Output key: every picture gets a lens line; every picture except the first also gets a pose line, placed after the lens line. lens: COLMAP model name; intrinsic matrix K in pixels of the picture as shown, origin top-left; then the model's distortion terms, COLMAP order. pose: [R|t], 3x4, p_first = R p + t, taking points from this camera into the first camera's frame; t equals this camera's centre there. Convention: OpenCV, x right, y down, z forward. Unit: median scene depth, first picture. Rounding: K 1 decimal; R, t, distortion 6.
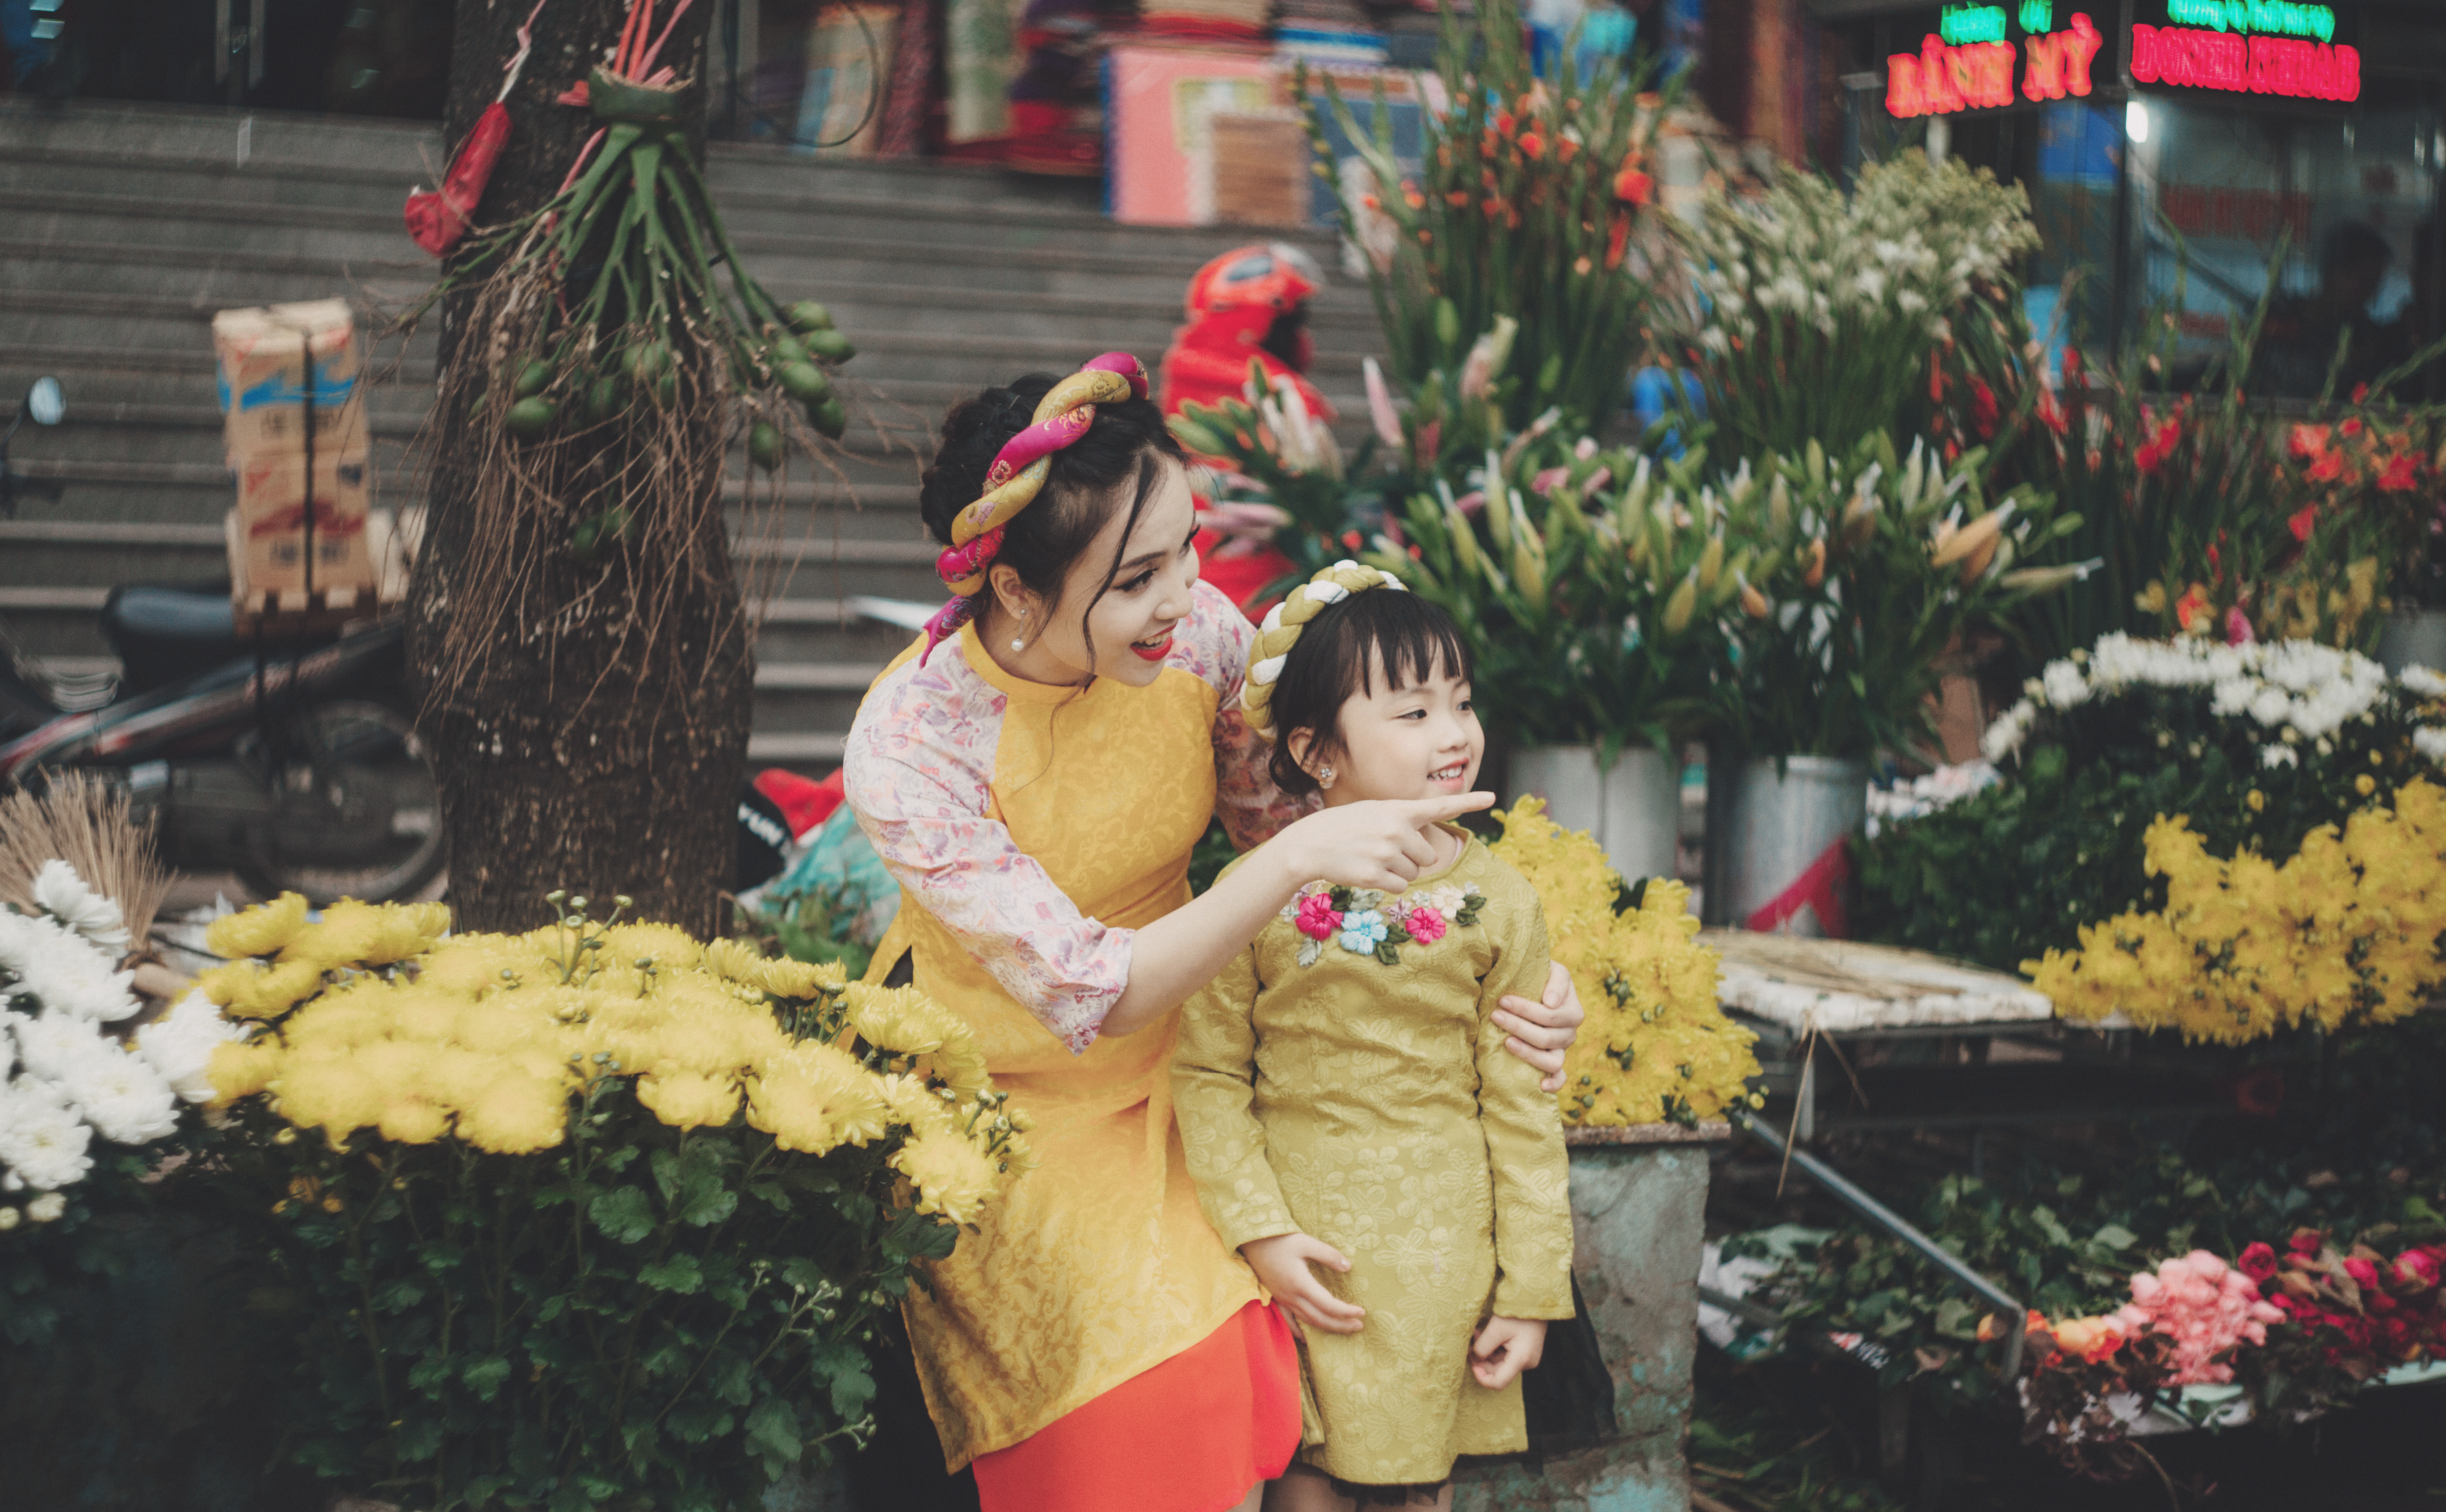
lens RADIAL K [[3547.2, 0, 1223.0], [0, 3547.2, 756.0], [0, 0, 1]] dist [0.003508, 0.056653]
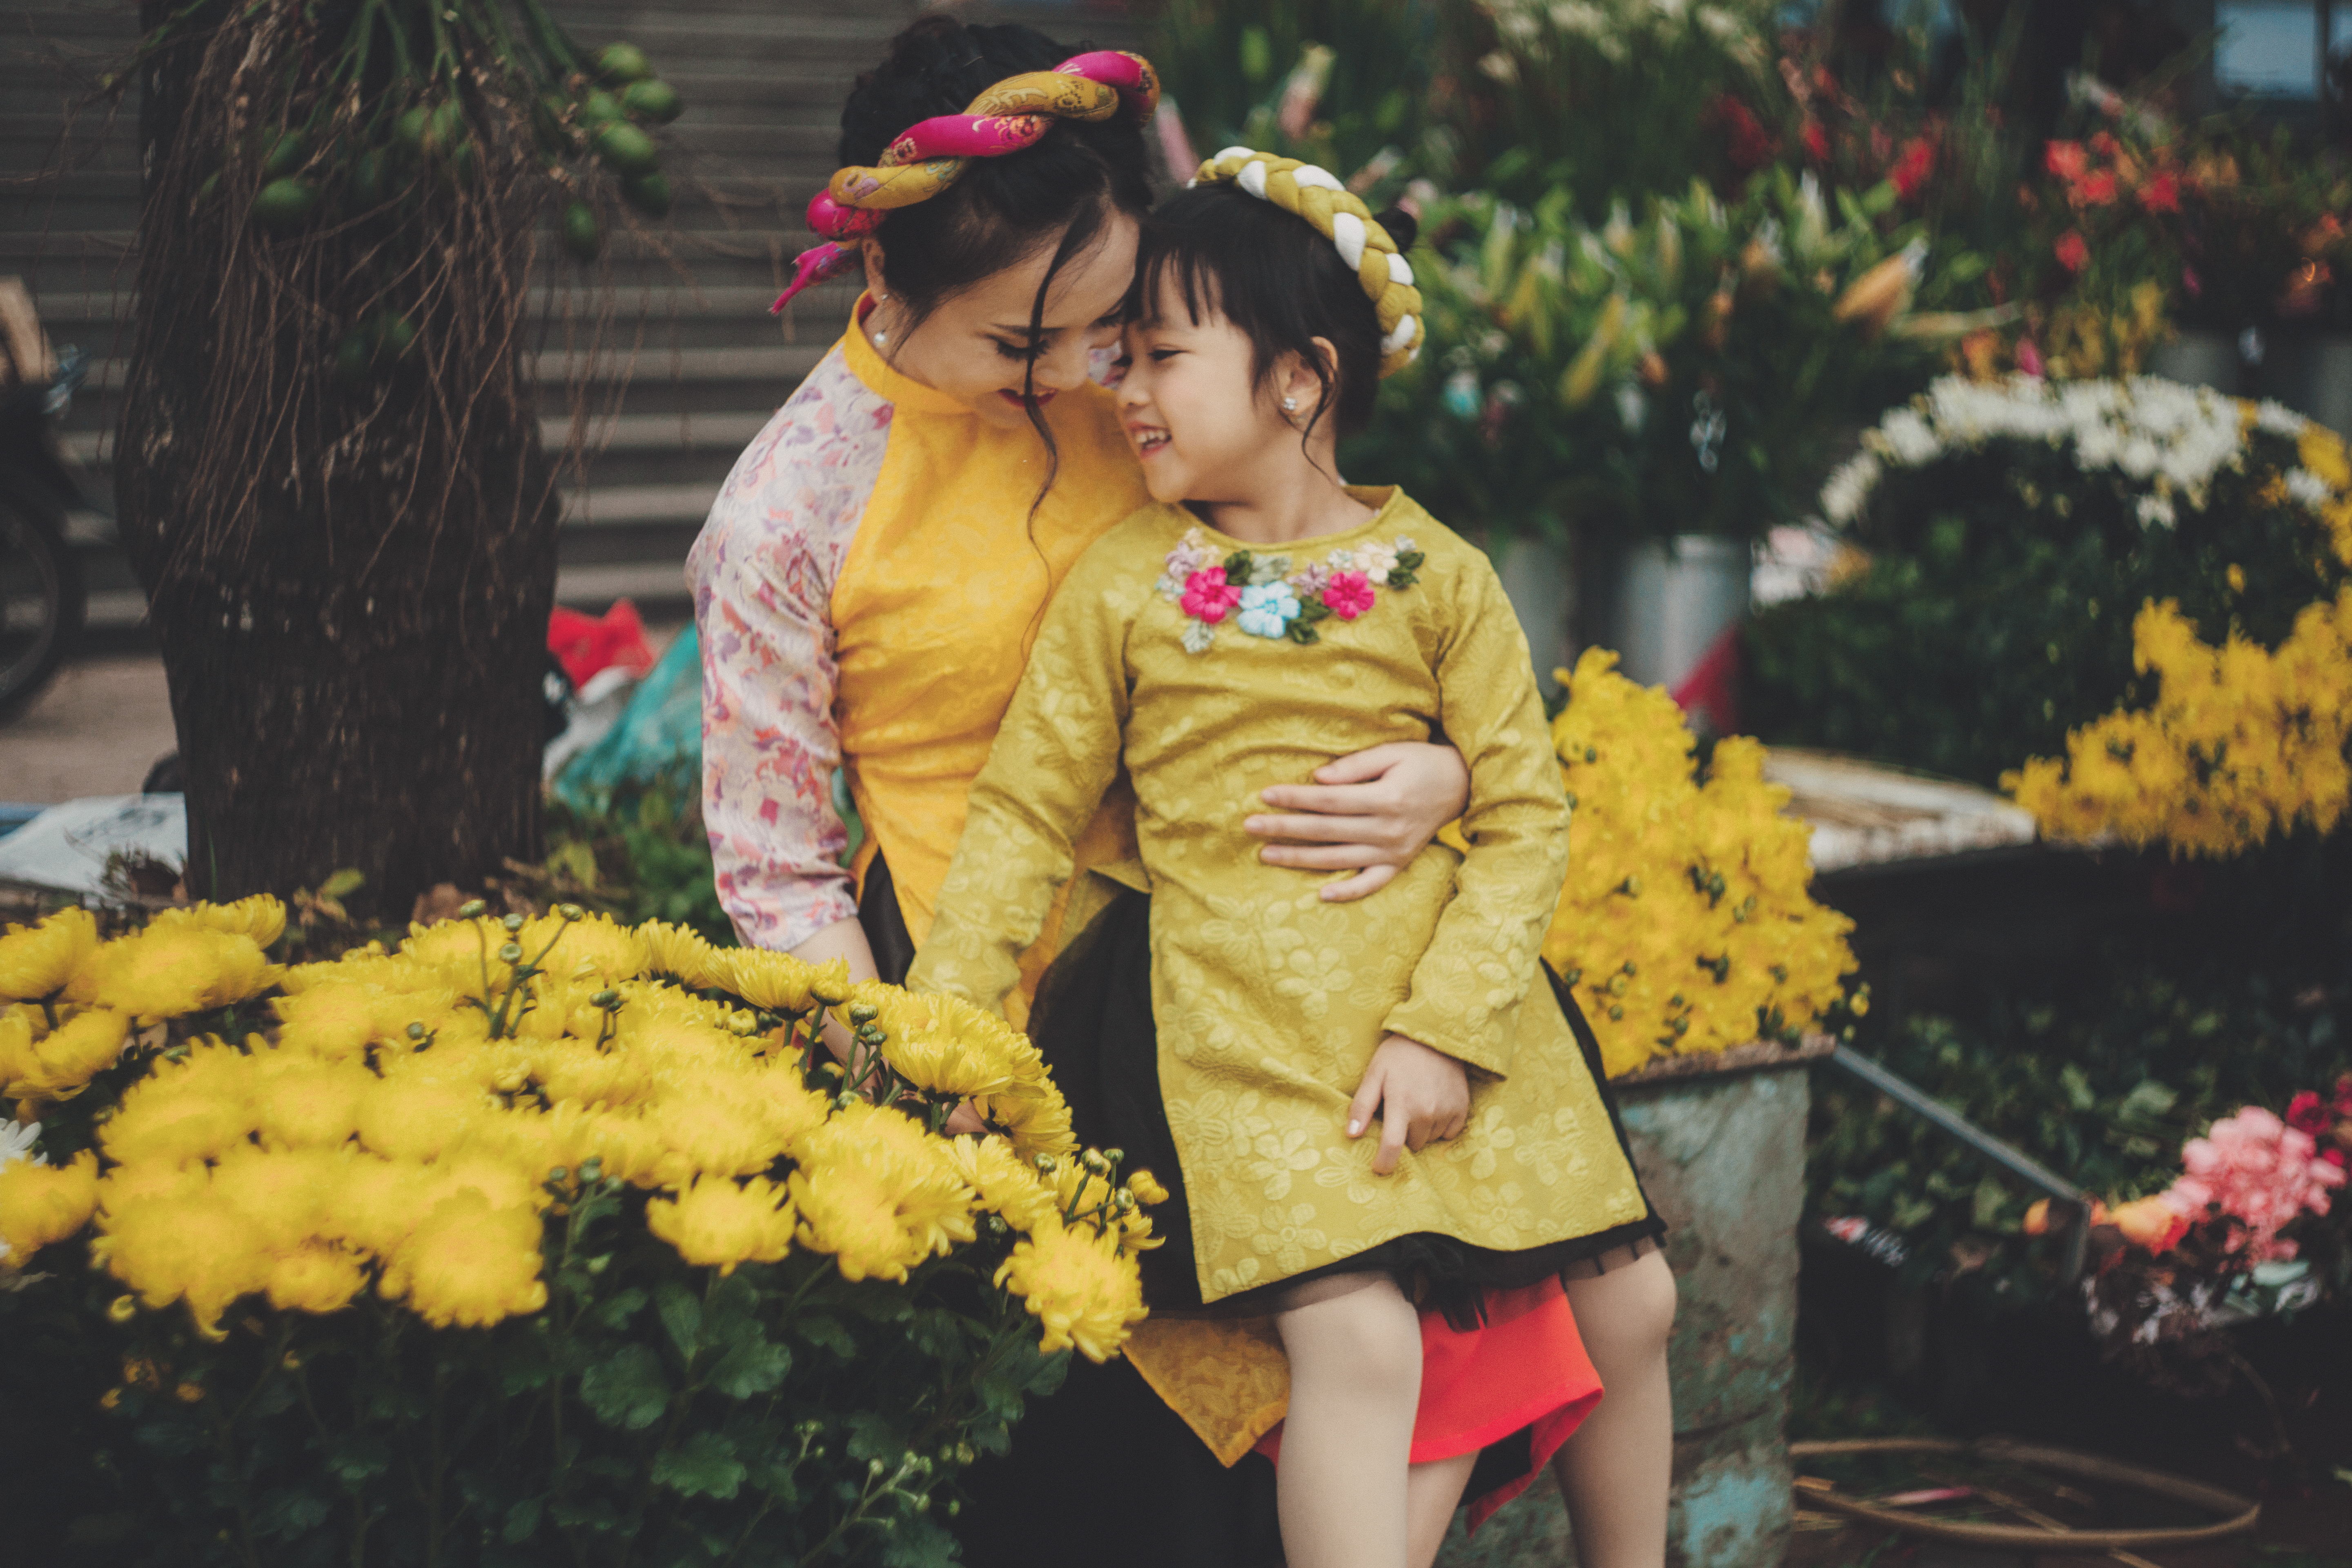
lens RADIAL K [[3478.7, 0, 1175.7], [0, 3478.7, 683.2], [0, 0, 1]] dist [0.019614, -0.079601]
pose [[0.993674, -0.040768, 0.104646, -0.082410], [0.034689, 0.997639, 0.059271, -0.028218], [-0.106815, -0.055266, 0.992742, 0.208450]]
